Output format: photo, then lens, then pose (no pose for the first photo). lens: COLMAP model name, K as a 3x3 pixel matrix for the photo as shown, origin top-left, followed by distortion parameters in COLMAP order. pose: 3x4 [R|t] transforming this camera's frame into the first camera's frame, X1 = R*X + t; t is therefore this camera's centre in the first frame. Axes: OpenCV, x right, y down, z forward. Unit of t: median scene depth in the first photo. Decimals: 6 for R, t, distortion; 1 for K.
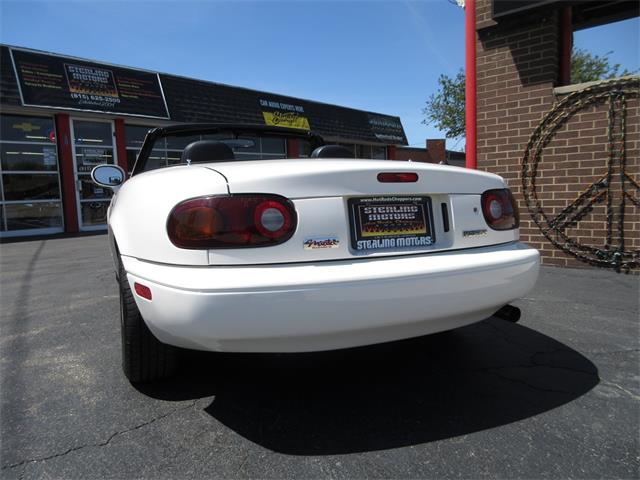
lens RADIAL K [[474.1, 0, 318.5], [0, 474.1, 238.5], [0, 0, 1]] dist [-0.003676, 0.002769]
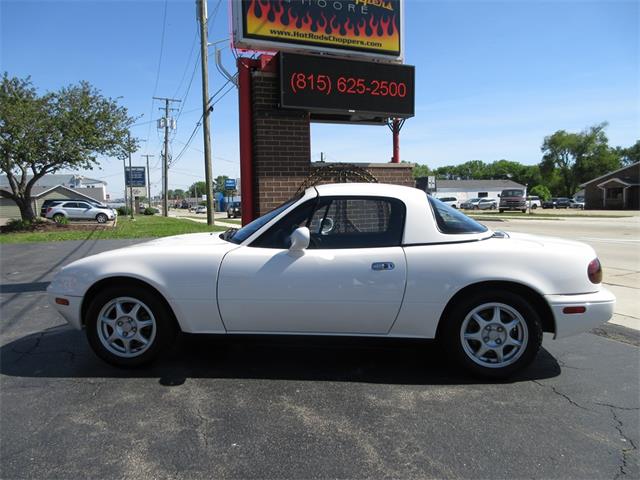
lens RADIAL K [[475.2, 0, 320.3], [0, 475.2, 238.5], [0, 0, 1]] dist [-0.004077, 0.006813]
pose [[0.445379, -0.051670, 0.893850, -0.819438], [0.090578, 0.995812, 0.012431, -0.088790], [-0.890748, 0.075426, 0.448194, 0.300608]]
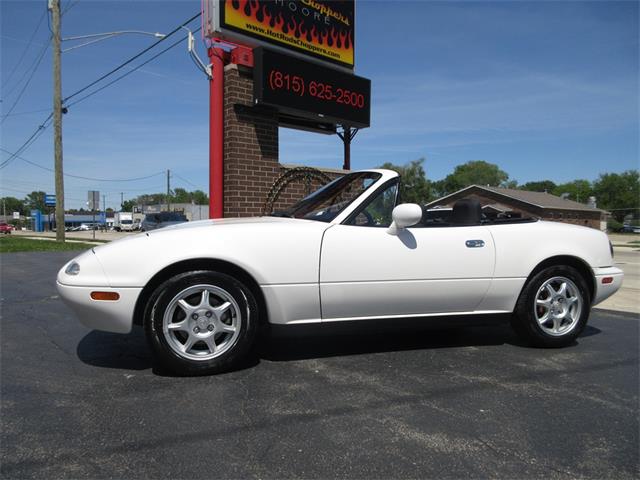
lens RADIAL K [[474.1, 0, 318.5], [0, 474.1, 238.5], [0, 0, 1]] dist [-0.003676, 0.002769]
pose [[0.124919, -0.005979, 0.992149, -0.918491], [0.086517, 0.996238, -0.004889, -0.063459], [-0.988388, 0.086449, 0.124966, 0.688660]]
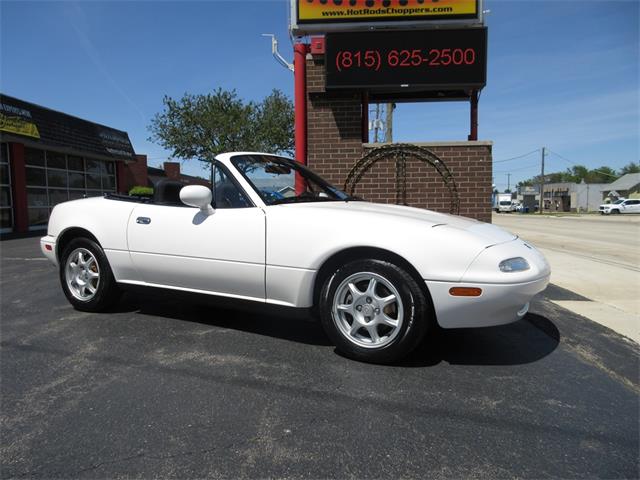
lens RADIAL K [[475.8, 0, 320.0], [0, 475.8, 237.9], [0, 0, 1]] dist [-0.003514, 0.010684]
pose [[0.798507, -0.020301, 0.601644, -0.473949], [0.041869, 0.998884, -0.021865, -0.000260], [-0.600528, 0.042649, 0.798465, -0.073531]]
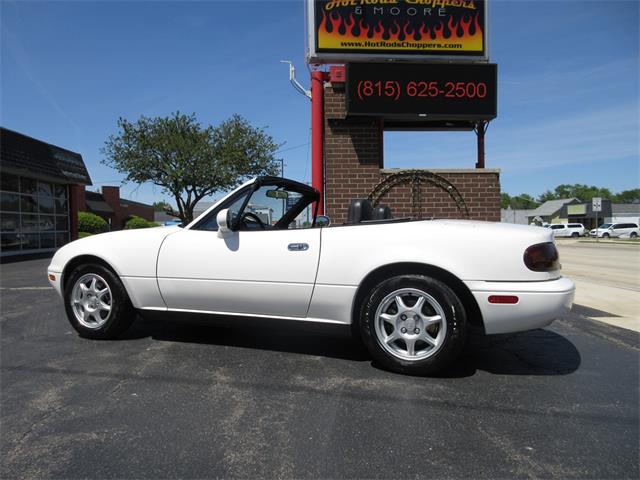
lens RADIAL K [[474.3, 0, 320.0], [0, 474.3, 238.7], [0, 0, 1]] dist [-0.002907, 0.007107]
pose [[0.711201, 0.007358, 0.702951, -0.664056], [0.055198, 0.996273, -0.066275, -0.008449], [-0.700819, 0.085936, 0.708144, 0.087074]]
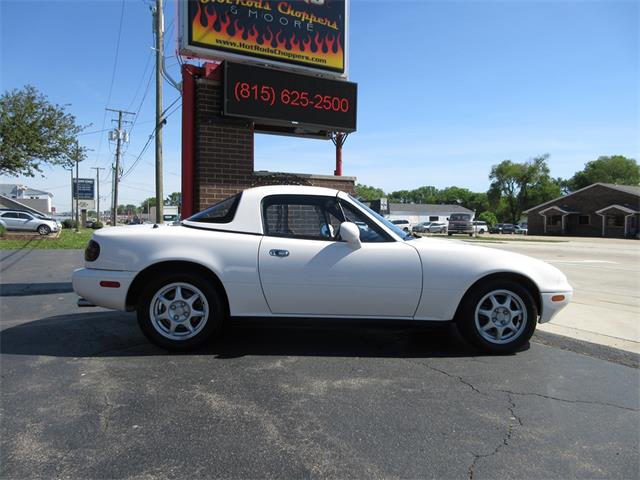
lens RADIAL K [[475.0, 0, 320.6], [0, 475.0, 237.3], [0, 0, 1]] dist [0.001605, 0.000187]
pose [[0.360588, 0.000165, 0.932725, -0.816904], [0.066957, 0.997415, -0.026062, -0.047784], [-0.930319, 0.071850, 0.359645, 0.252533]]
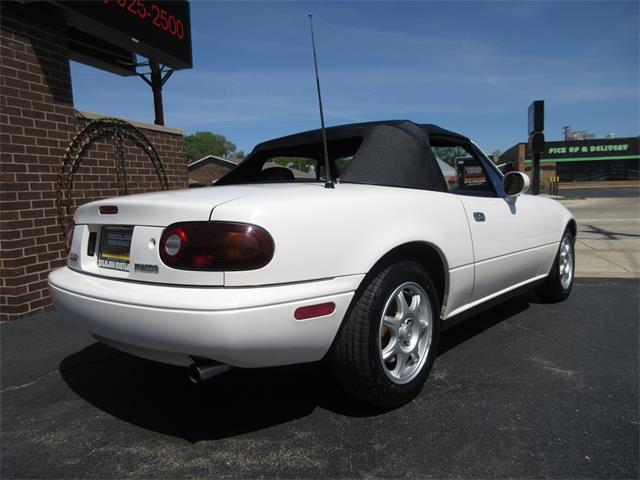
lens RADIAL K [[472.5, 0, 320.0], [0, 472.5, 240.0], [0, 0, 1]] dist [-0.003129, 0.006703]
pose [[-0.427291, -0.052392, 0.902595, -0.524936], [0.137398, 0.982961, 0.122101, -0.111298], [-0.893613, 0.176188, -0.412812, 0.962121]]
